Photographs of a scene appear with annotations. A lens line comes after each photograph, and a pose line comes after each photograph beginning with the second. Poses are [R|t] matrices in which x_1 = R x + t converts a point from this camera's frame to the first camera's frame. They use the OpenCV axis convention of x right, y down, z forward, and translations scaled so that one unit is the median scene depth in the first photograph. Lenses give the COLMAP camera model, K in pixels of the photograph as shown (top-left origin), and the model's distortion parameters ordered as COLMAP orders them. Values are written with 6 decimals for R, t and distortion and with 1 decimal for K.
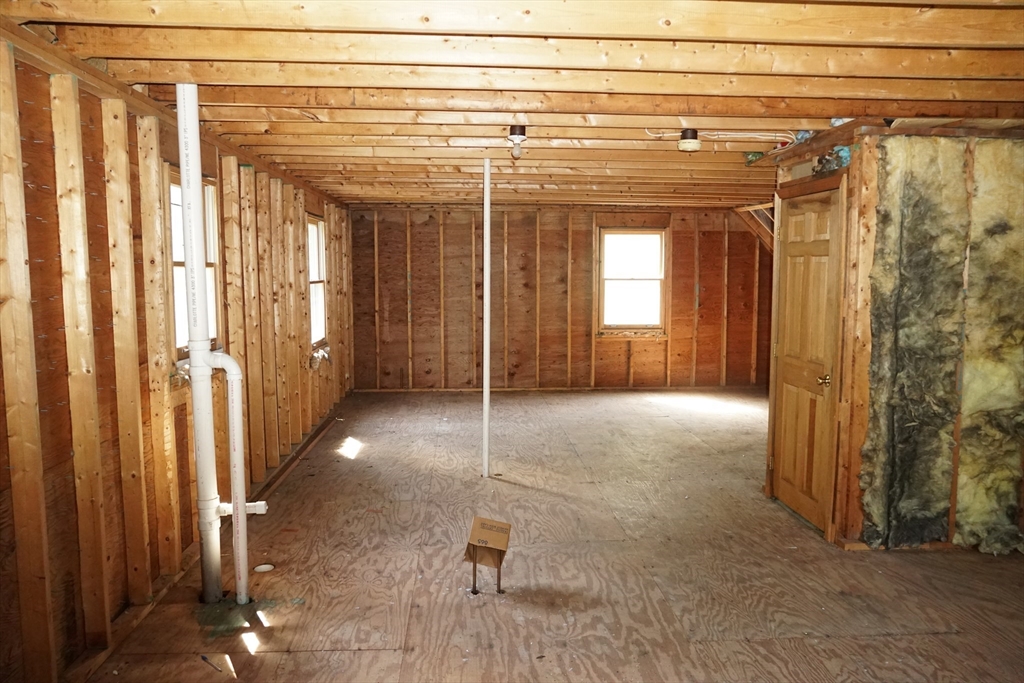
lens RADIAL K [[768.6, 0, 512.0], [0, 768.6, 341.5], [0, 0, 1]] dist [-0.054148, 0.065324]
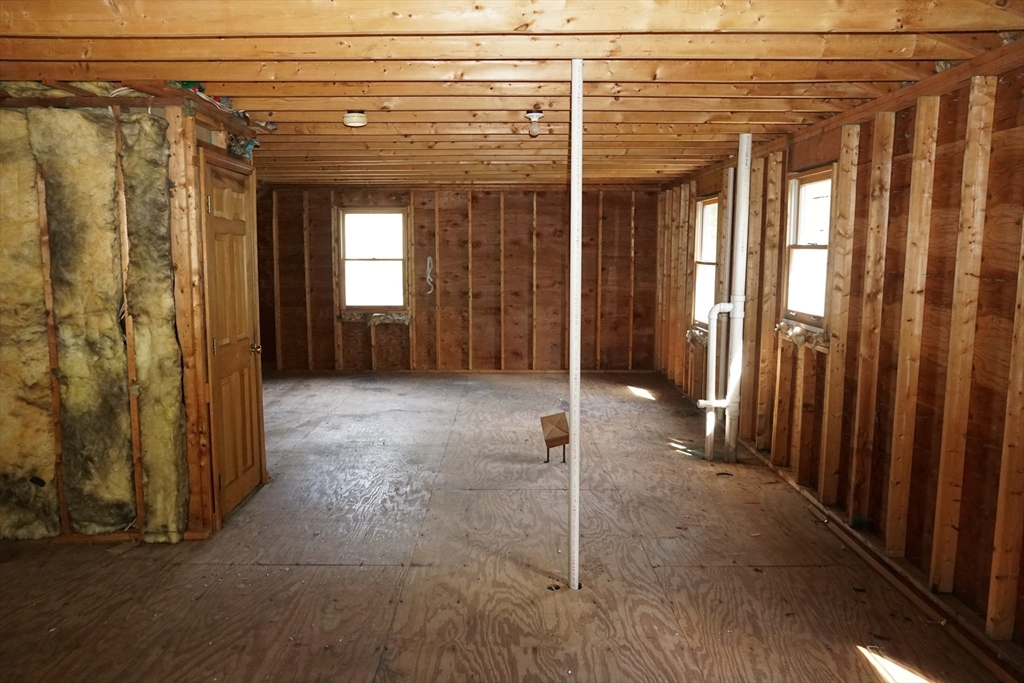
lens RADIAL K [[768.6, 0, 512.0], [0, 768.6, 341.5], [0, 0, 1]] dist [-0.054148, 0.065324]
pose [[-0.998532, -0.010997, 0.053040, -0.009118], [0.000410, 0.977614, 0.210407, -0.087799], [-0.054167, 0.210120, -0.976174, 0.937973]]
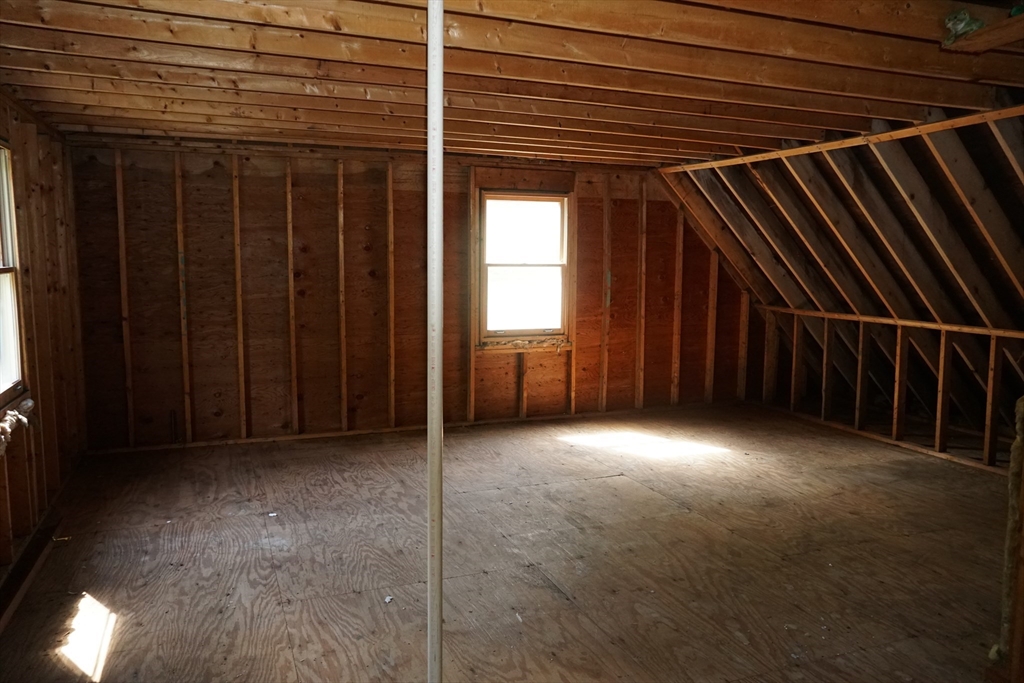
lens RADIAL K [[768.6, 0, 512.0], [0, 768.6, 341.5], [0, 0, 1]] dist [-0.054148, 0.065324]
pose [[0.950769, -0.028827, 0.308556, -0.073015], [0.022333, 0.999449, 0.024556, -0.029329], [-0.309094, -0.016456, 0.950889, 0.341167]]
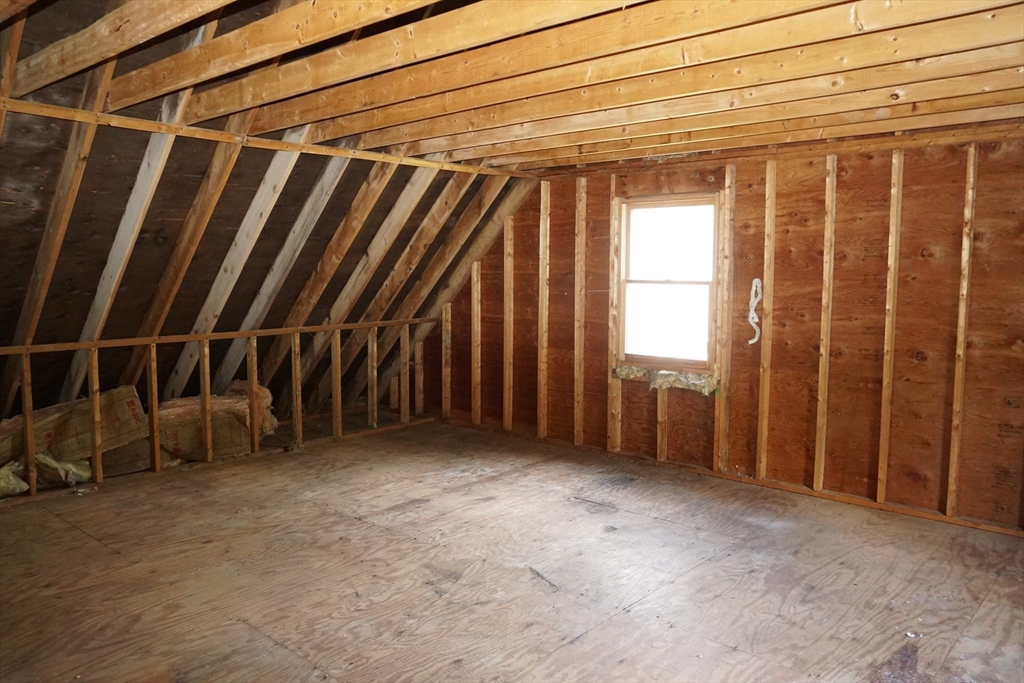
lens RADIAL K [[768.6, 0, 512.0], [0, 768.6, 341.5], [0, 0, 1]] dist [-0.054148, 0.065324]
pose [[-0.709531, -0.074083, 0.700769, -0.061940], [0.059096, 0.984700, 0.163933, -0.065927], [-0.702192, 0.157728, -0.694297, 0.709820]]
